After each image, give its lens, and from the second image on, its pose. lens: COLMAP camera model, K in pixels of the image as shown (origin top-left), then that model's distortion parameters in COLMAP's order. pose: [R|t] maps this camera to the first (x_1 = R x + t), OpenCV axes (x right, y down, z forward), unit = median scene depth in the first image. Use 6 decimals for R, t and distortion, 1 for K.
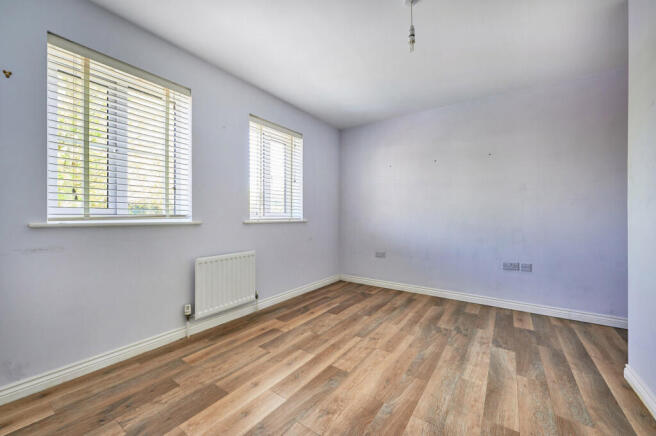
lens RADIAL K [[258.4, 0, 321.5], [0, 258.4, 218.2], [0, 0, 1]] dist [-0.001100, -0.000695]
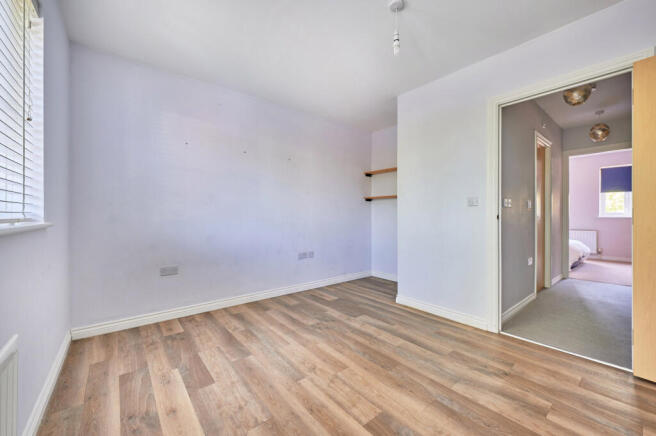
lens RADIAL K [[258.4, 0, 324.5], [0, 258.4, 215.0], [0, 0, 1]] dist [-0.001100, -0.000695]
pose [[0.261839, -0.000929, 0.965111, -0.484954], [0.004517, 0.999990, -0.000262, -0.008226], [-0.965101, 0.004428, 0.261841, 0.655499]]
